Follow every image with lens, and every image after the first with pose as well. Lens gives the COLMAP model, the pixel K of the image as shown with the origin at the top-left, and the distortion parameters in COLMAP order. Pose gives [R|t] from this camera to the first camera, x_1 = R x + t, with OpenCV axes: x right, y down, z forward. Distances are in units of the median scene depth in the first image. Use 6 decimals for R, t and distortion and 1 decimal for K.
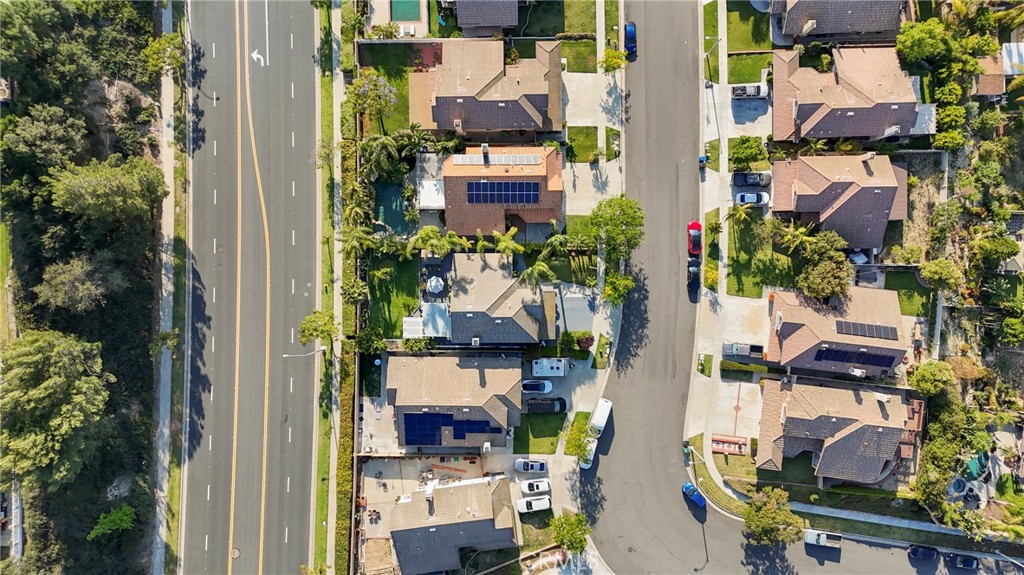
lens RADIAL K [[749.4, 0, 549.4], [0, 749.4, 262.4], [0, 0, 1]] dist [0.077531, -0.083232]
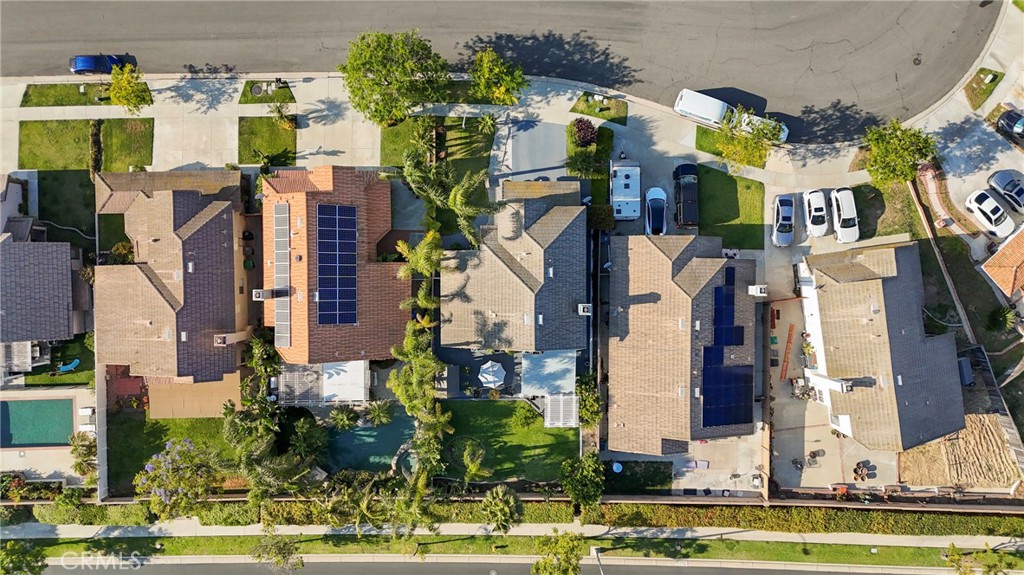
lens RADIAL K [[749.4, 0, 489.4], [0, 749.4, 253.3], [0, 0, 1]] dist [0.077531, -0.083232]
pose [[-0.002929, -0.999867, -0.016014, -0.040920], [0.999974, -0.002824, -0.006628, 0.031479], [0.006582, -0.016033, 0.999850, 0.376038]]
